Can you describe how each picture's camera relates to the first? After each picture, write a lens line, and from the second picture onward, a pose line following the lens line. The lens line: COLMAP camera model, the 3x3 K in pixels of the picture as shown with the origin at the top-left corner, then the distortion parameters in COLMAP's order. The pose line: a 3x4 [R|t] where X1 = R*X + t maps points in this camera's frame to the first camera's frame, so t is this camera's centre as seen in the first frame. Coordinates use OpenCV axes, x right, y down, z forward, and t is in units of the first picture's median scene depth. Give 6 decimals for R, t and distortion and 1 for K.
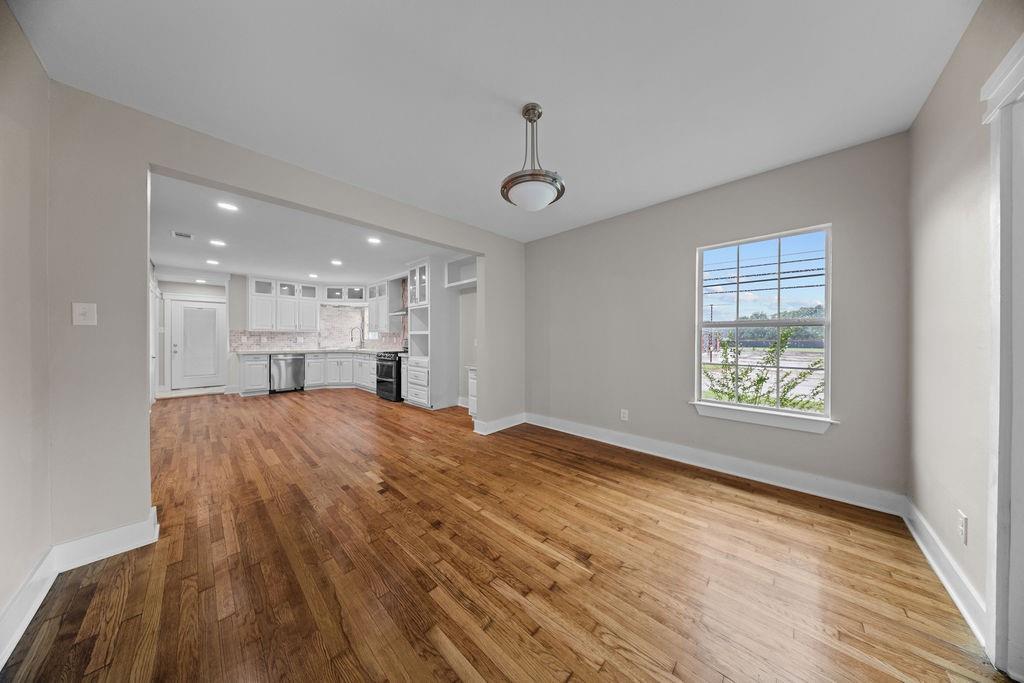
lens RADIAL K [[302.0, 0, 514.0], [0, 302.0, 338.3], [0, 0, 1]] dist [-0.000598, -0.001016]
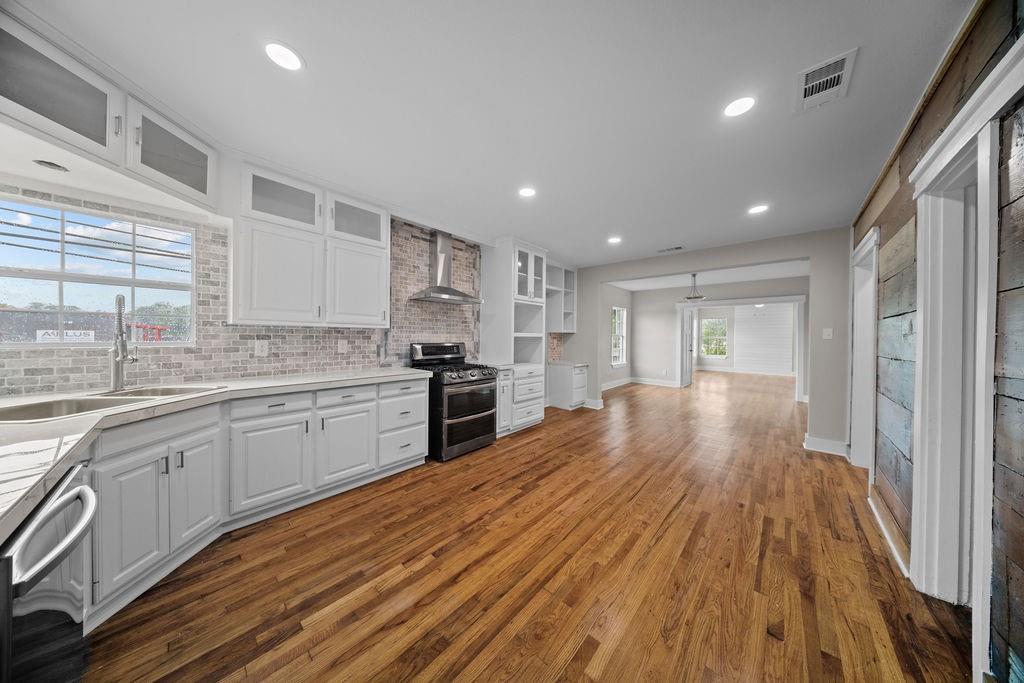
lens RADIAL K [[302.0, 0, 515.1], [0, 302.0, 338.5], [0, 0, 1]] dist [-0.000598, -0.001016]
pose [[-0.031122, -0.007098, 0.999490, -0.988342], [-0.008154, 0.999943, 0.006848, -0.012643], [-0.999482, -0.007936, -0.031178, 0.942904]]
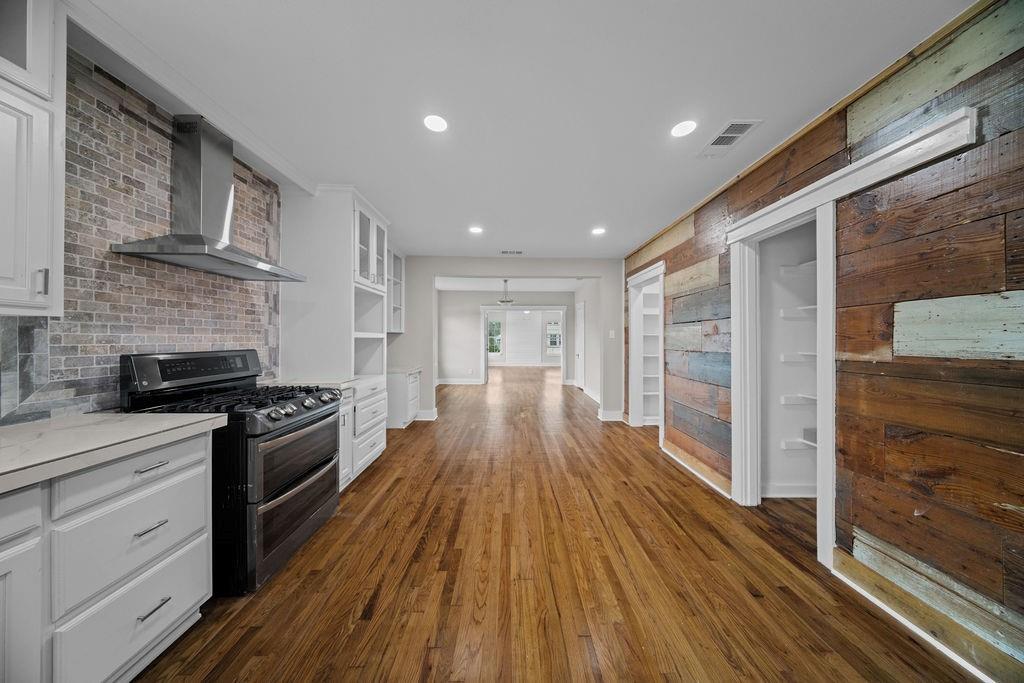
lens RADIAL K [[302.0, 0, 518.6], [0, 302.0, 338.1], [0, 0, 1]] dist [-0.000598, -0.001016]
pose [[-0.709022, -0.001326, 0.705185, -0.809044], [-0.001882, 0.999998, -0.000012, -0.012290], [-0.705184, -0.001336, -0.709023, 1.070093]]
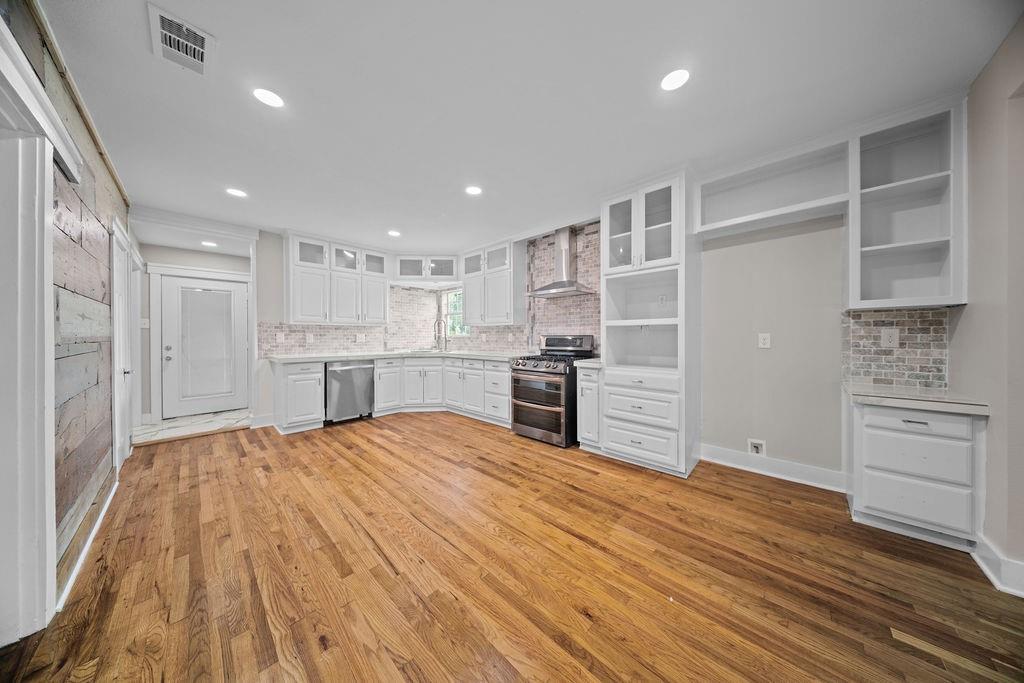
lens RADIAL K [[302.0, 0, 512.2], [0, 302.0, 337.1], [0, 0, 1]] dist [-0.000598, -0.001016]
pose [[0.999982, -0.005627, 0.002261, -0.474864], [0.005619, 0.999979, 0.003311, 0.003118], [-0.002280, -0.003299, 0.999992, 0.429884]]
